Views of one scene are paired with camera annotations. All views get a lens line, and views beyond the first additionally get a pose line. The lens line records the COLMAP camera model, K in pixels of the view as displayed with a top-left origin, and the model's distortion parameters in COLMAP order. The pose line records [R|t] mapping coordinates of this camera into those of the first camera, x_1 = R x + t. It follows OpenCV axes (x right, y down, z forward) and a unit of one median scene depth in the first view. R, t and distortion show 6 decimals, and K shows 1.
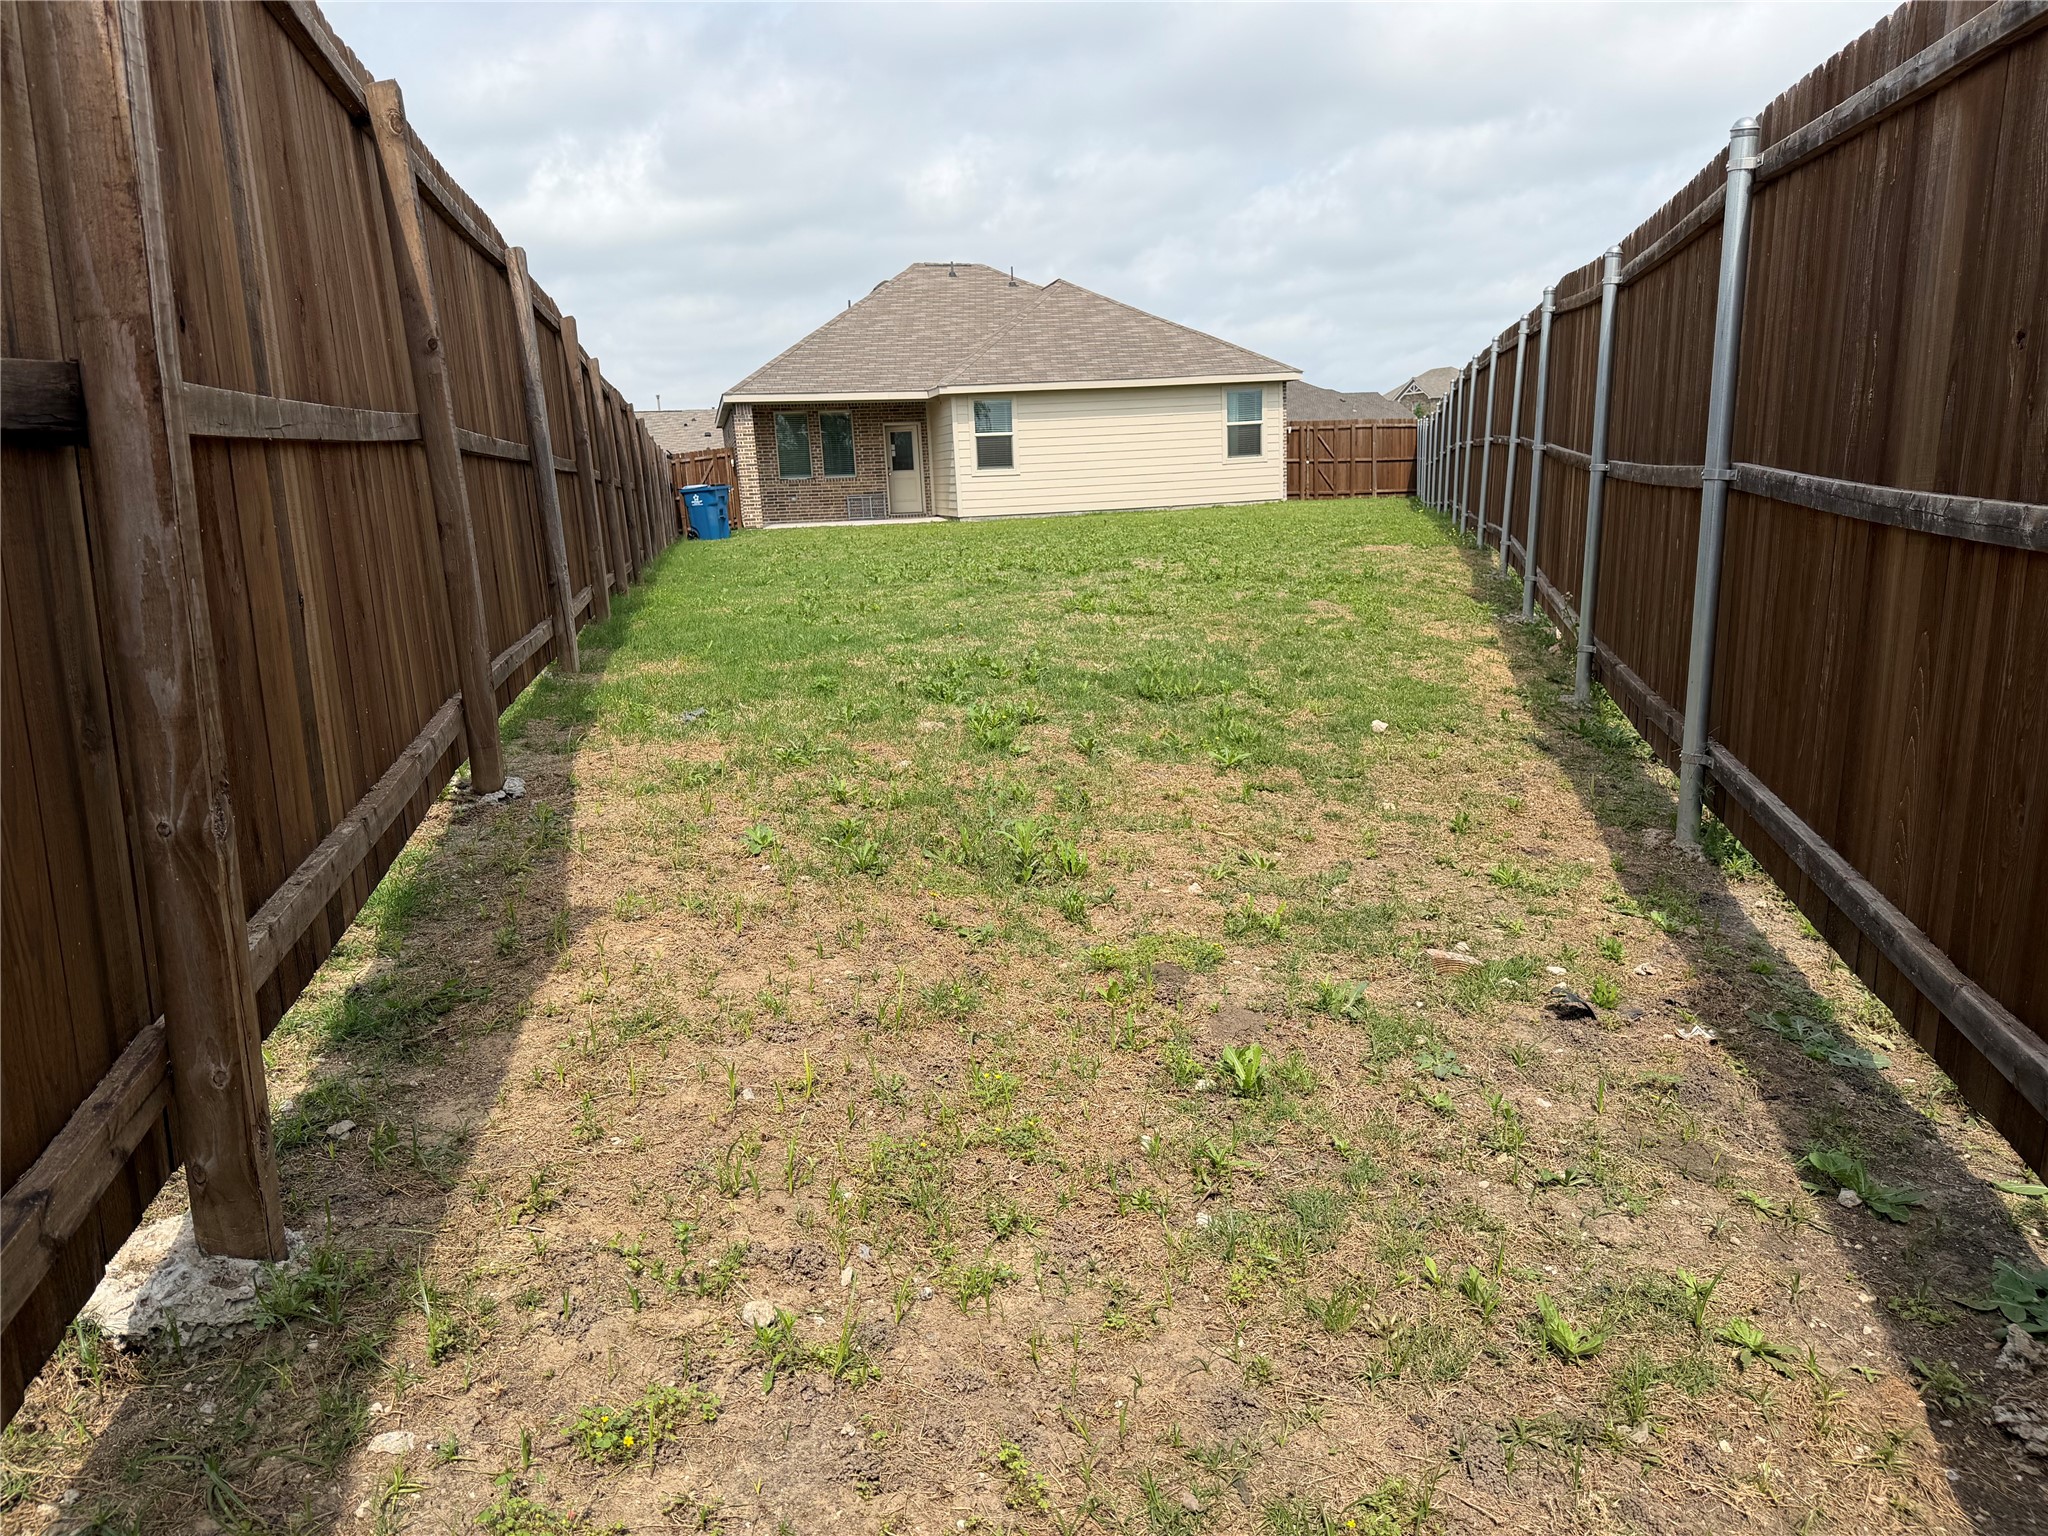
lens RADIAL K [[1440.3, 0, 1019.9], [0, 1440.3, 773.3], [0, 0, 1]] dist [0.102747, 0.000799]
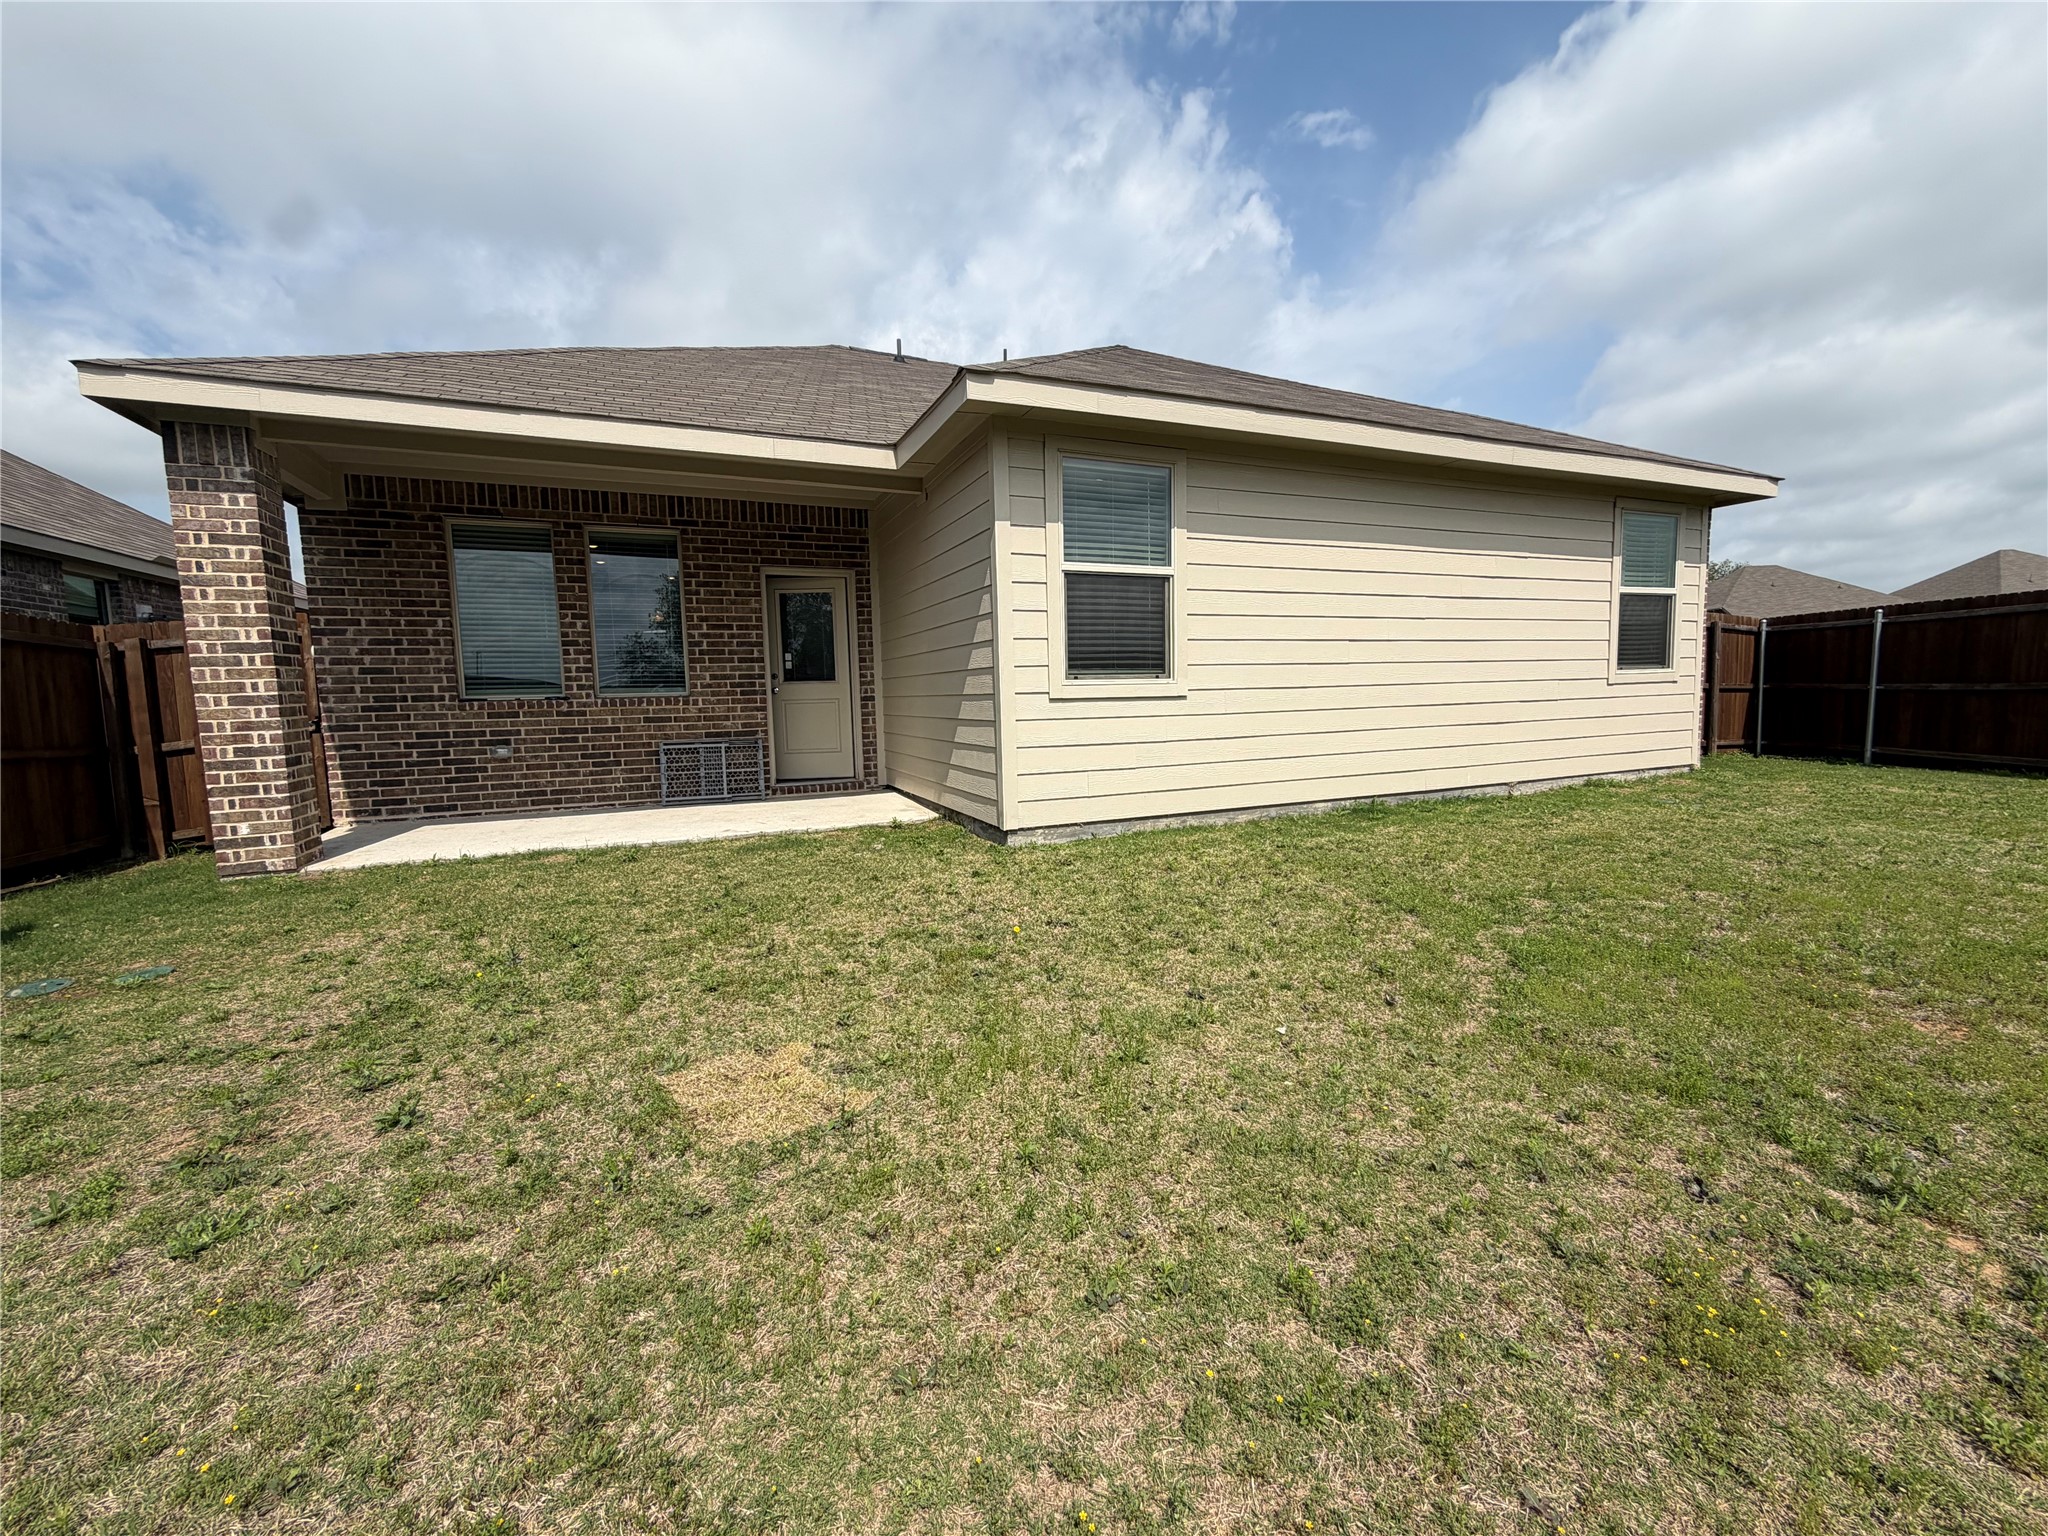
lens RADIAL K [[818.8, 0, 1035.1], [0, 818.8, 766.7], [0, 0, 1]] dist [-0.004160, -0.000119]
pose [[0.978445, 0.001633, 0.206503, -0.070787], [0.022985, 0.992895, -0.116756, -0.167817], [-0.205226, 0.118986, 0.971455, 0.818501]]
